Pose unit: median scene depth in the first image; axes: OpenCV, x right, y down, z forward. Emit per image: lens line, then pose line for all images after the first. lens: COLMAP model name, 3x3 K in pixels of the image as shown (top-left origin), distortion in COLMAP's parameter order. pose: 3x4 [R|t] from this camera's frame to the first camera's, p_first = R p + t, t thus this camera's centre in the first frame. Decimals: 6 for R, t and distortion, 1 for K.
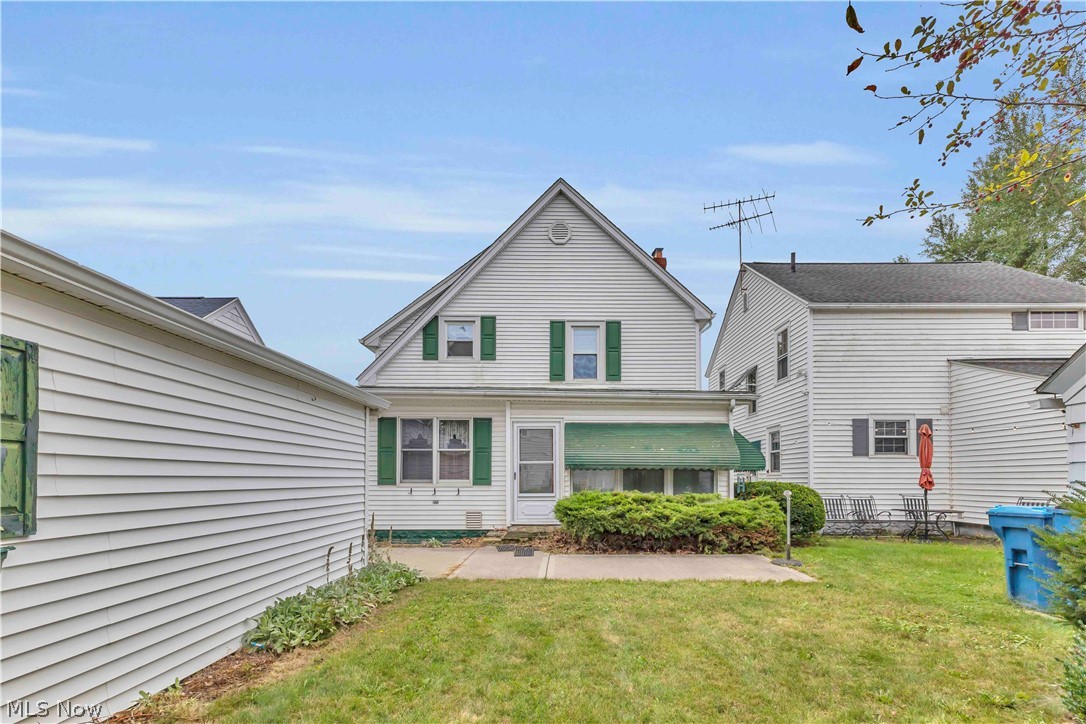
lens RADIAL K [[493.5, 0, 545.4], [0, 493.5, 474.1], [0, 0, 1]] dist [-0.020739, -0.000027]
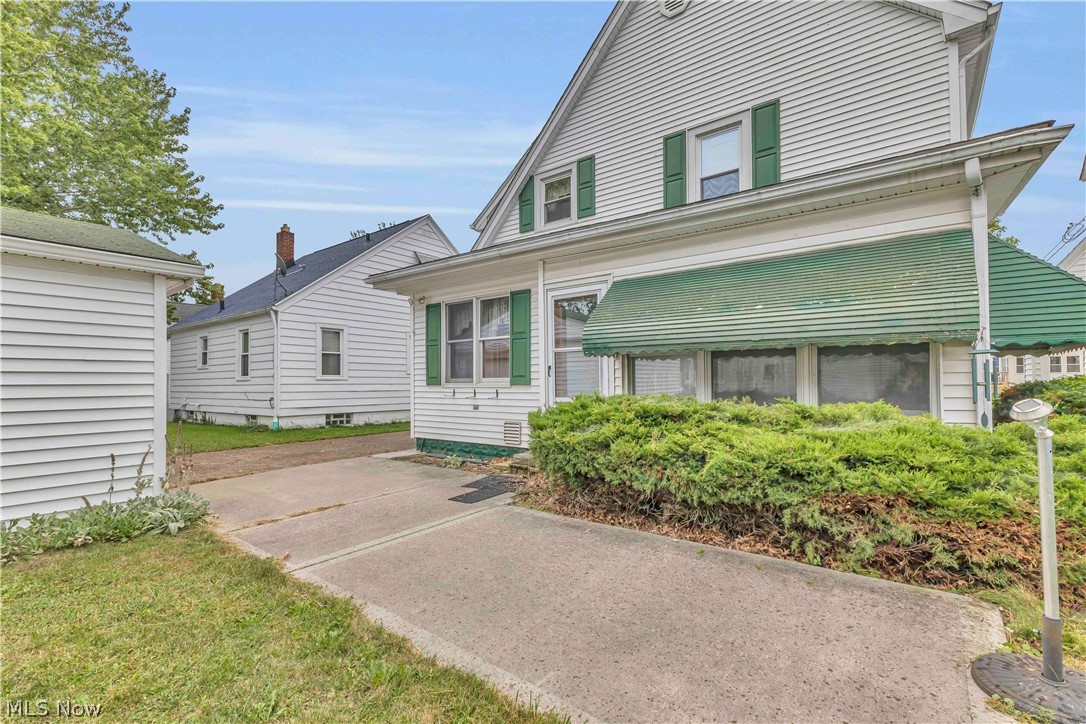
lens RADIAL K [[481.6, 0, 539.9], [0, 481.6, 370.8], [0, 0, 1]] dist [0.004545, -0.000094]
pose [[0.804411, -0.020882, -0.593706, 0.310164], [0.012554, 0.999756, -0.018155, 0.014813], [0.593940, 0.007151, 0.804477, 0.464096]]
